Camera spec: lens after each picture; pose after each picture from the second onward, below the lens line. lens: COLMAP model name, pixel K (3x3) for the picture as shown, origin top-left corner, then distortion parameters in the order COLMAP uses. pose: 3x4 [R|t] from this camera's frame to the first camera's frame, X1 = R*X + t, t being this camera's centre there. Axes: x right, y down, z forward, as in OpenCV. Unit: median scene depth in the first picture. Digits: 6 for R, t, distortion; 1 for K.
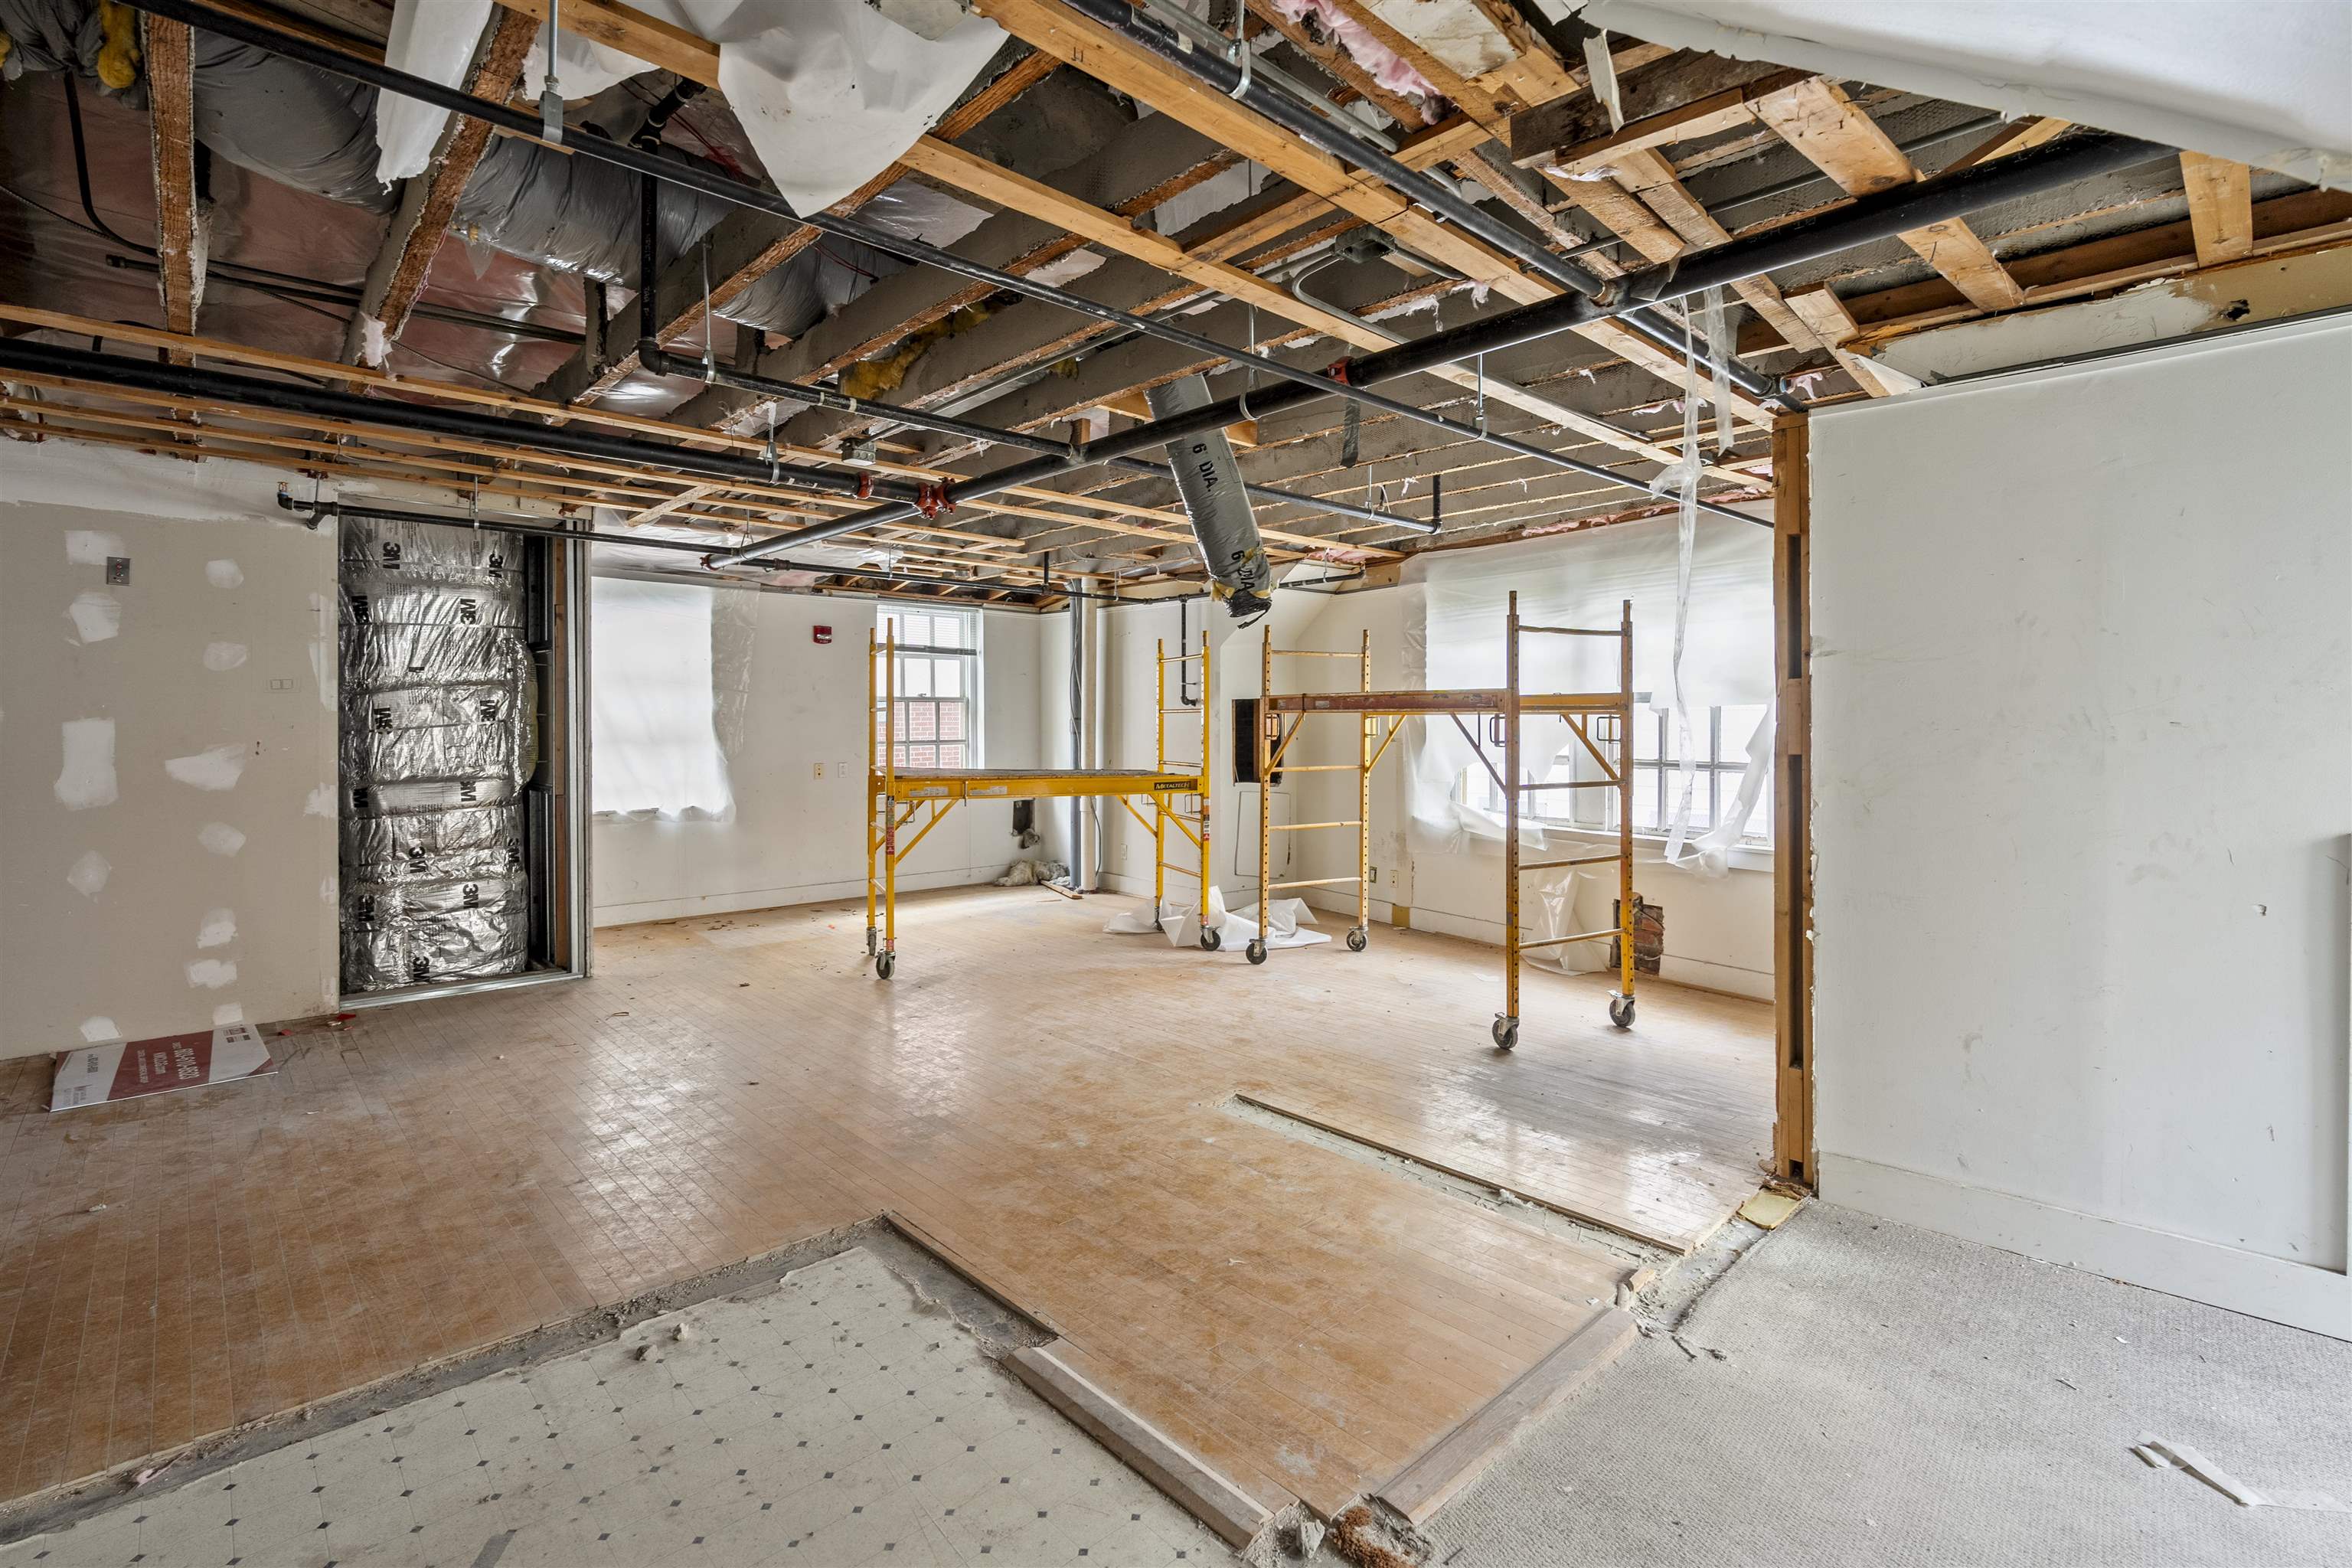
lens RADIAL K [[1066.0, 0, 1189.2], [0, 1066.0, 724.3], [0, 0, 1]] dist [-0.009885, 0.000090]
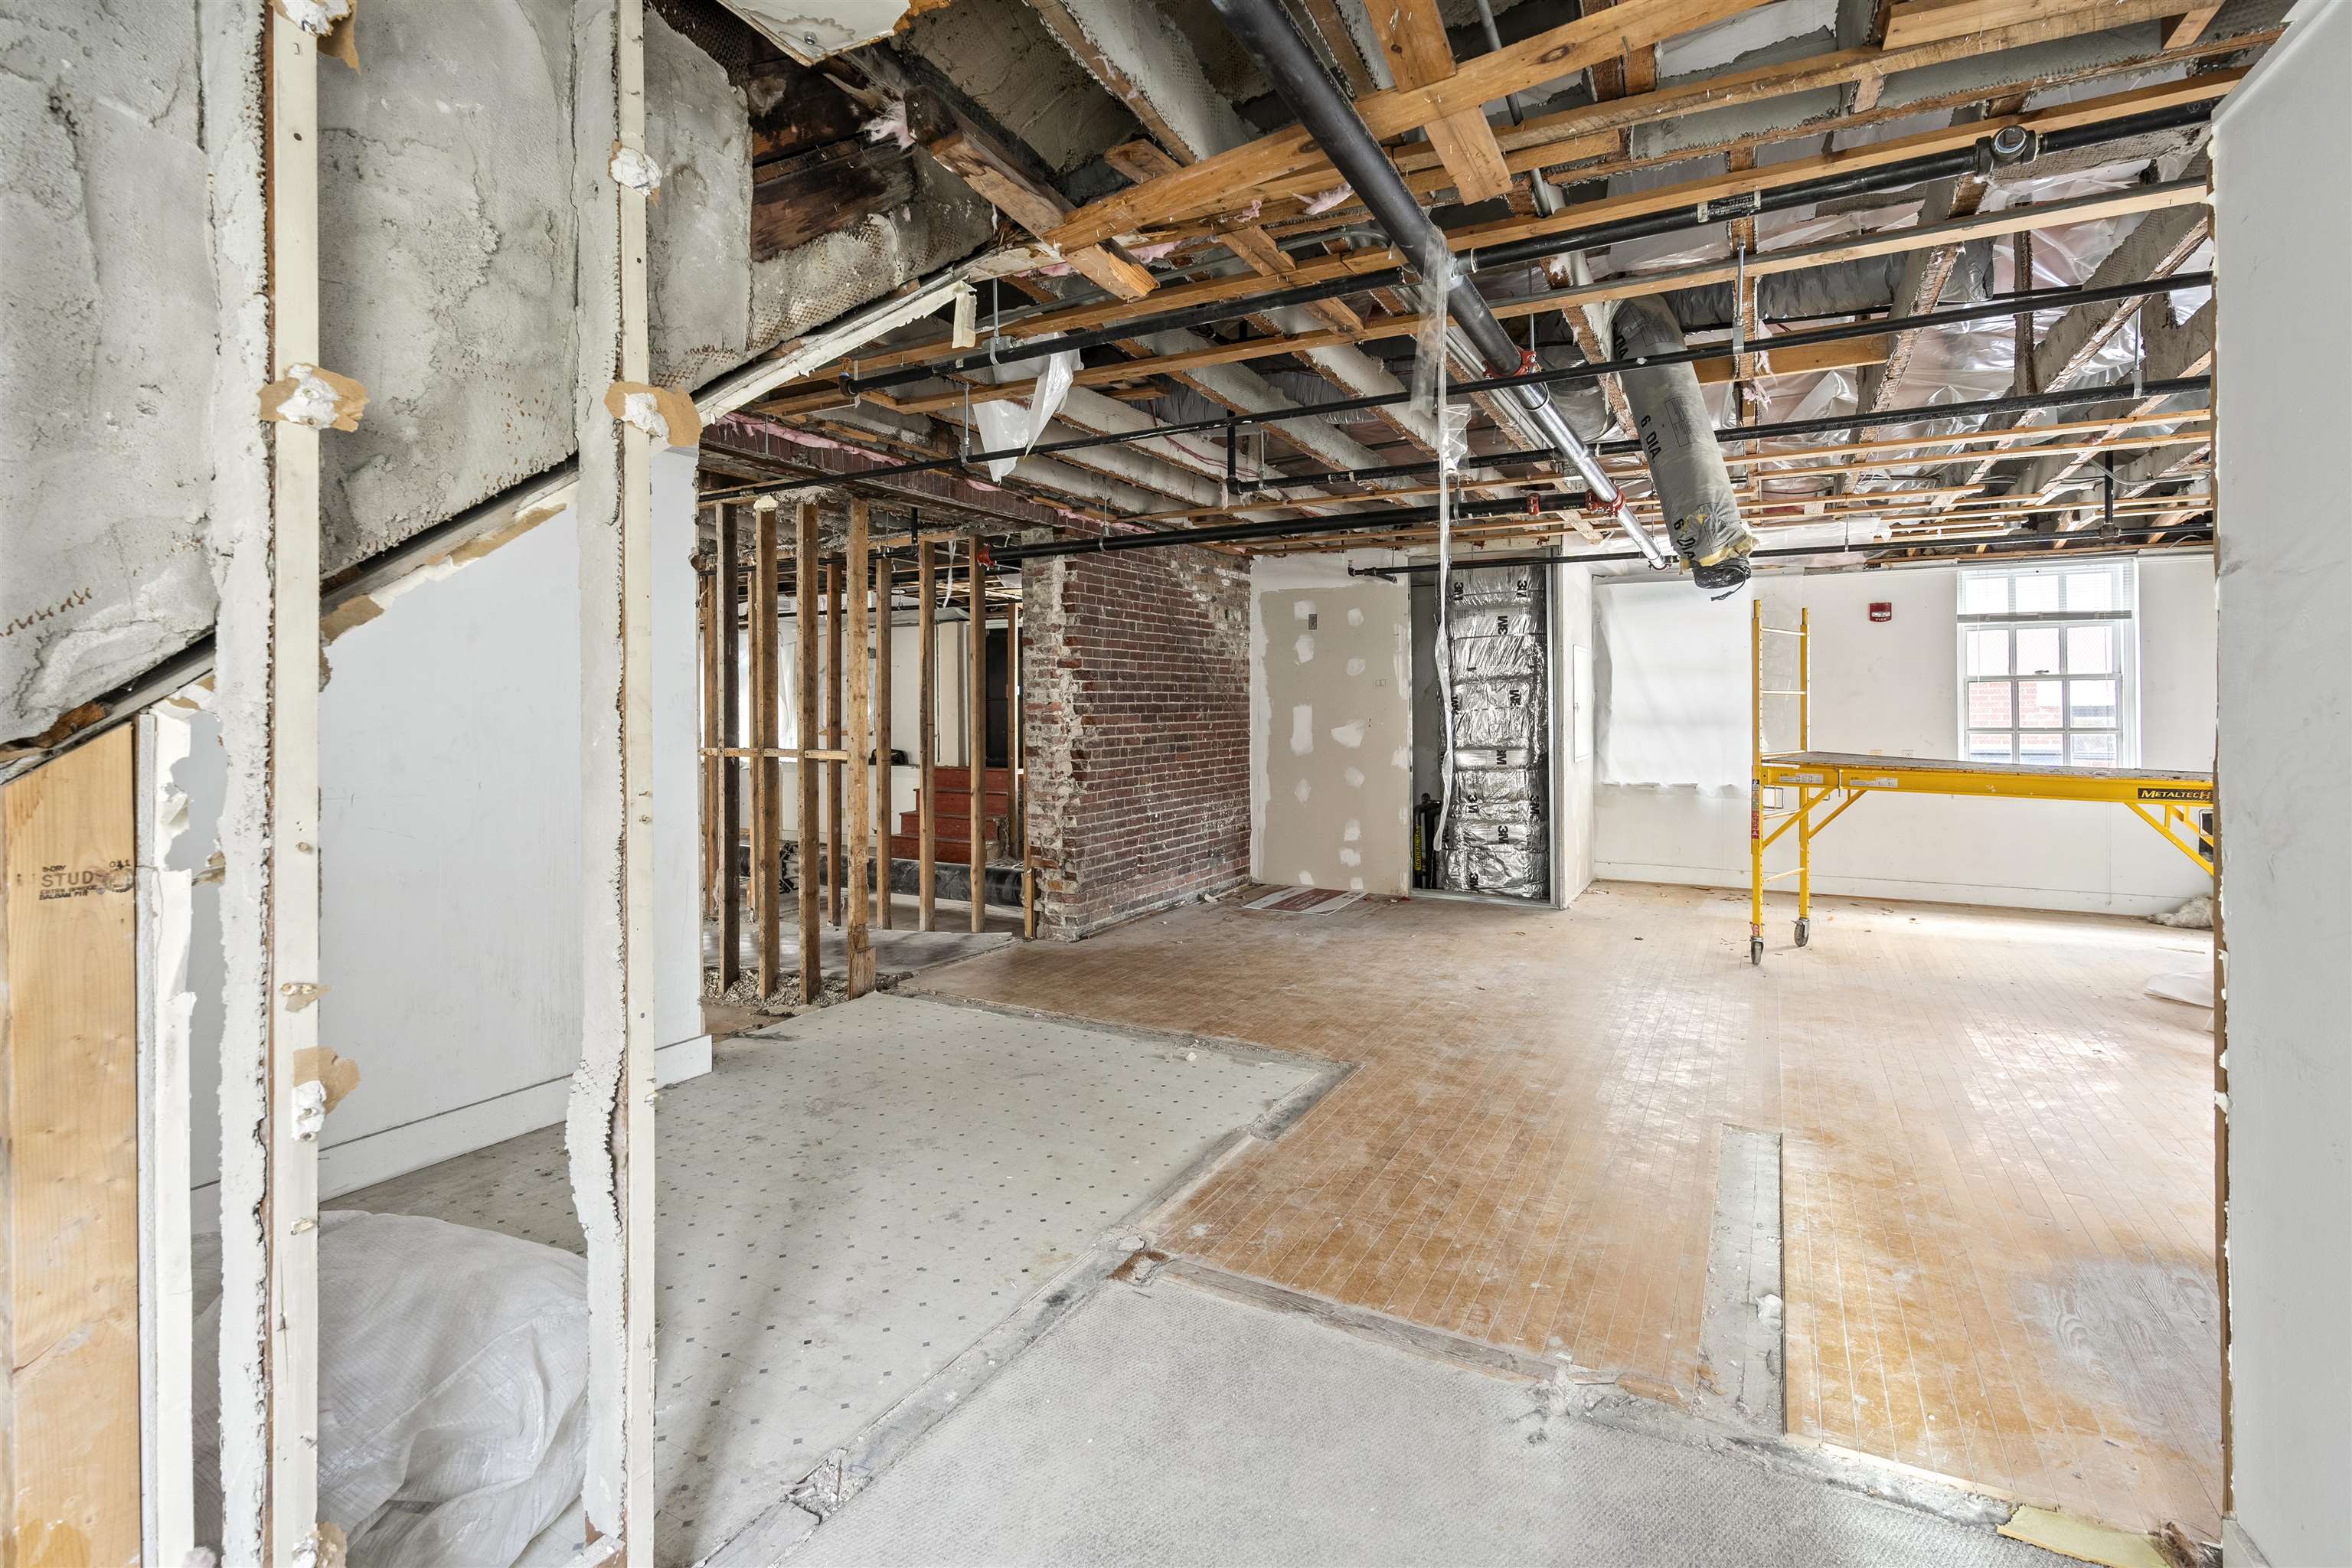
lens RADIAL K [[1072.7, 0, 1195.3], [0, 1072.7, 719.2], [0, 0, 1]] dist [-0.019363, 0.005146]
pose [[0.315593, 0.008516, -0.948857, 0.633763], [-0.000357, 0.999961, 0.008856, 0.002499], [0.948895, -0.002456, 0.315583, 0.243348]]
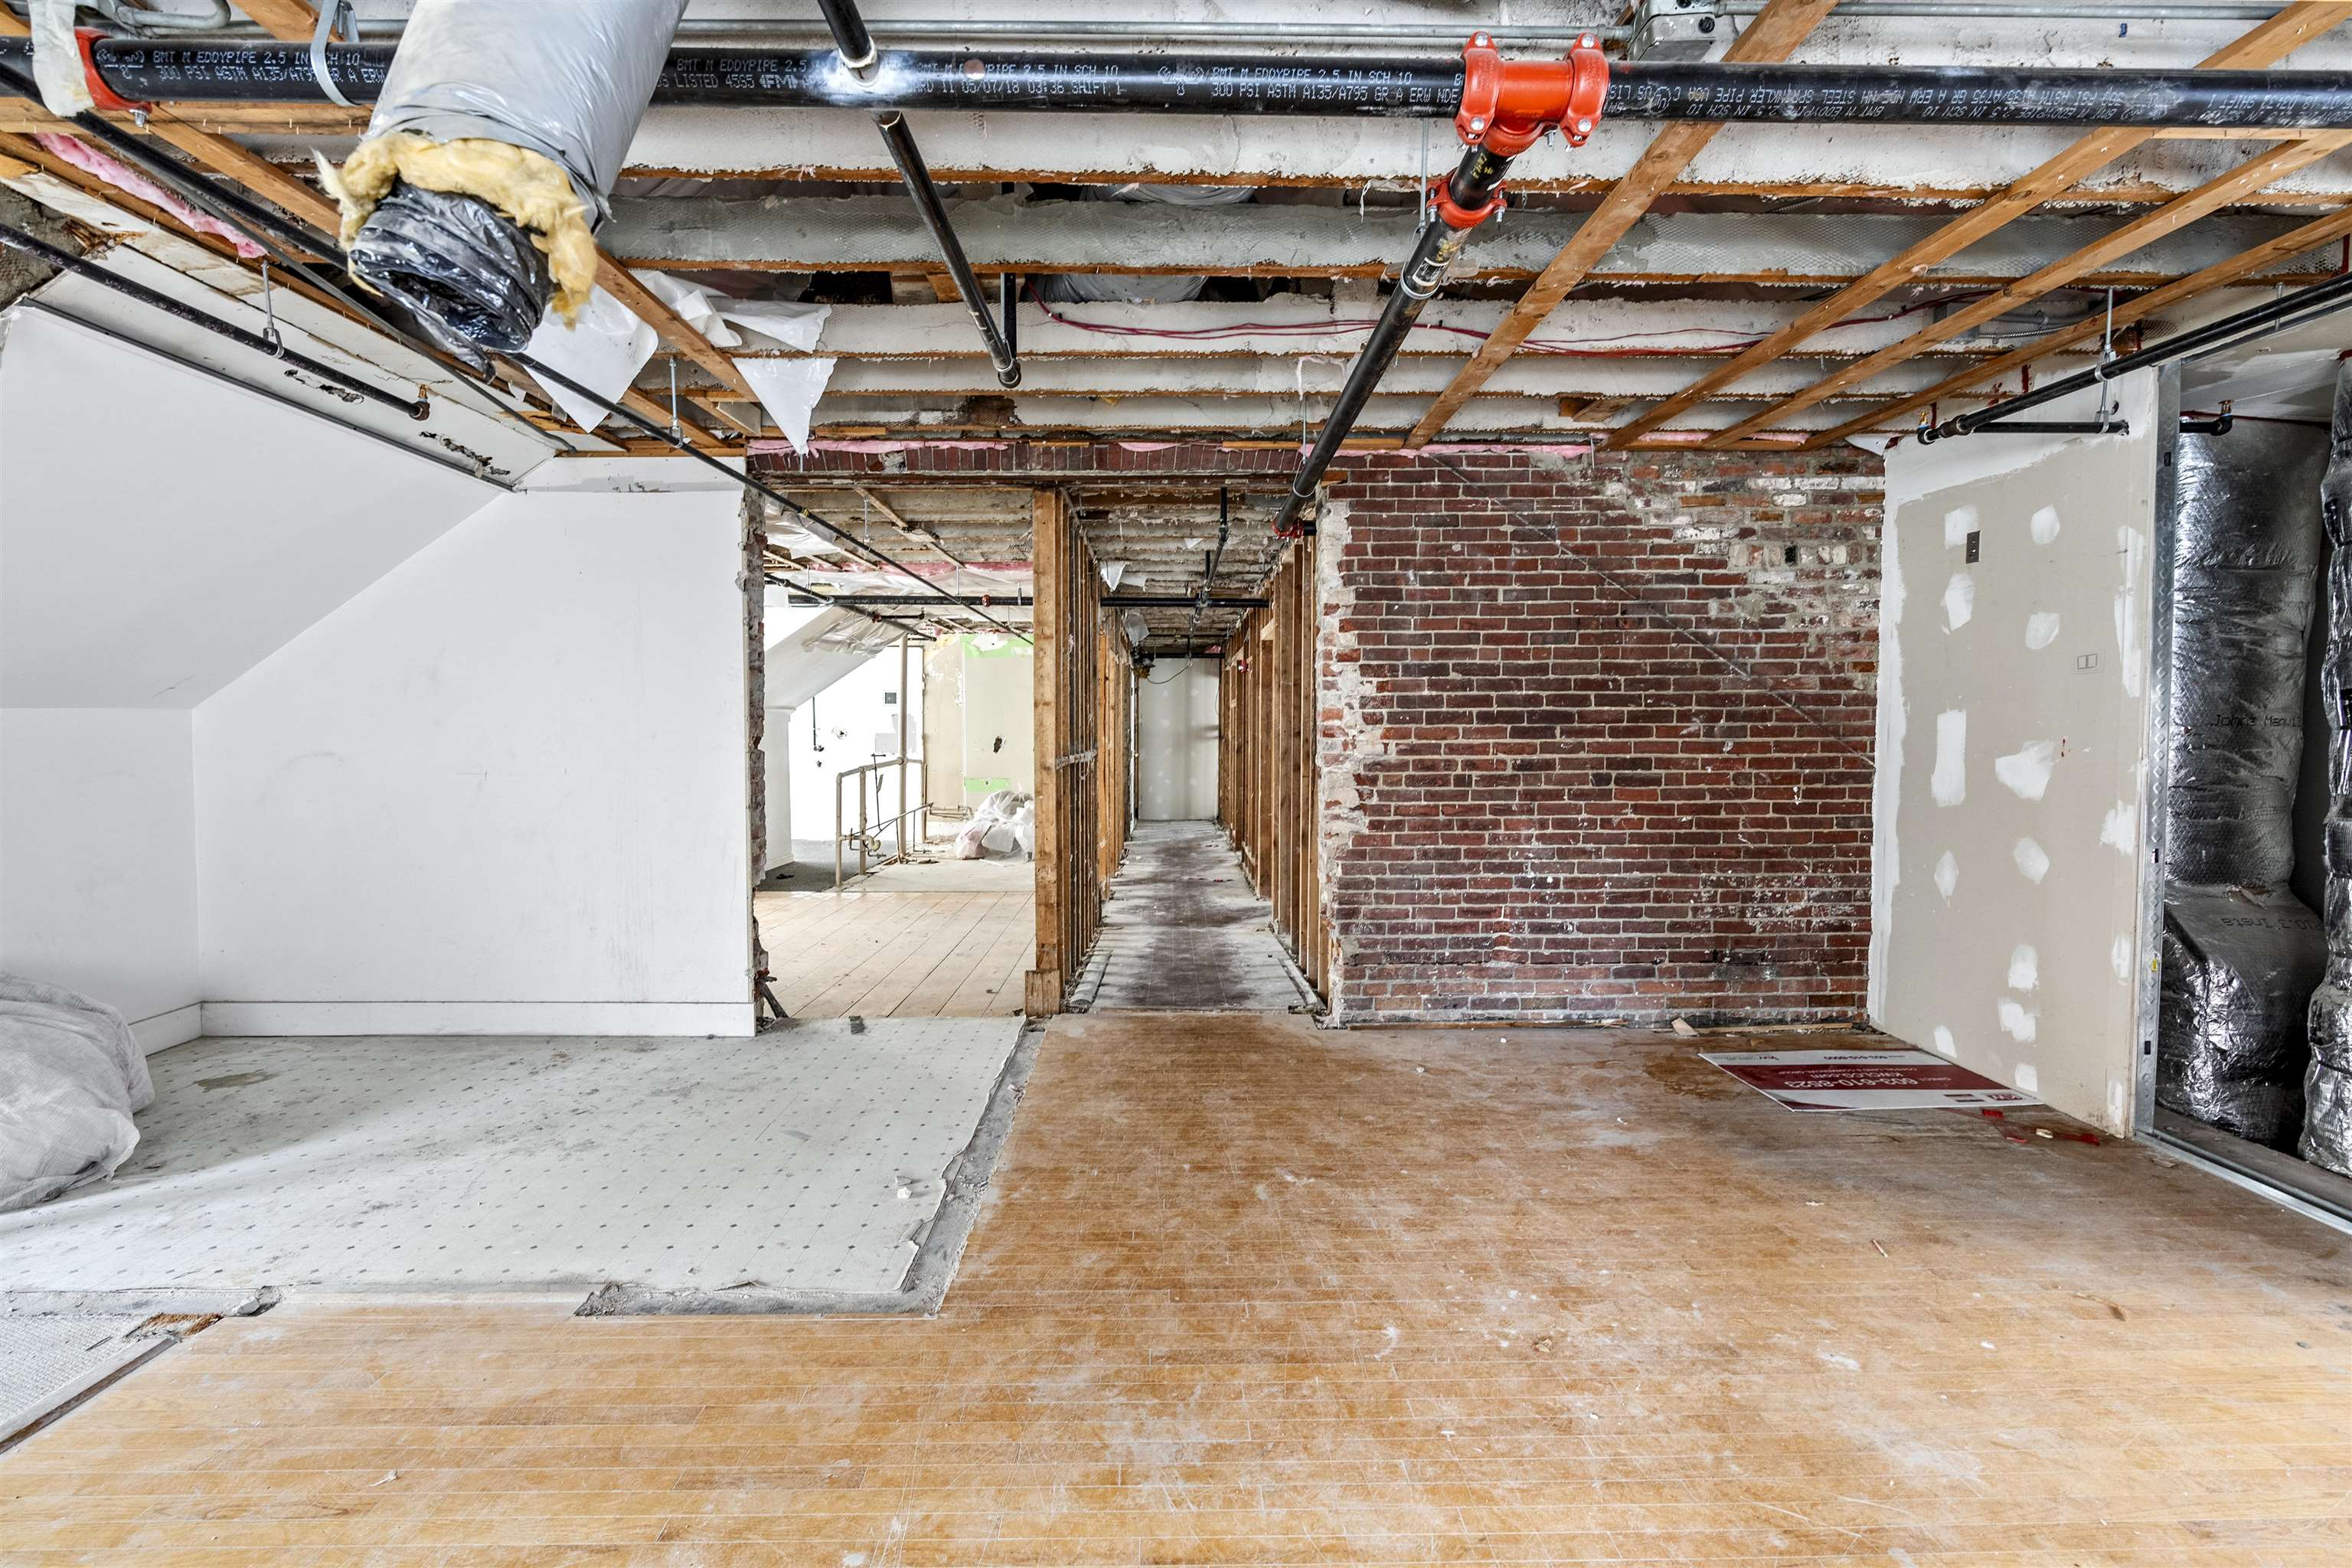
lens RADIAL K [[1055.8, 0, 1181.0], [0, 1055.8, 770.8], [0, 0, 1]] dist [-0.015061, 0.005164]
pose [[-0.672771, 0.032168, -0.739151, 0.111114], [-0.003361, 0.998911, 0.046531, 0.006506], [0.739843, 0.033789, -0.671930, 1.108197]]
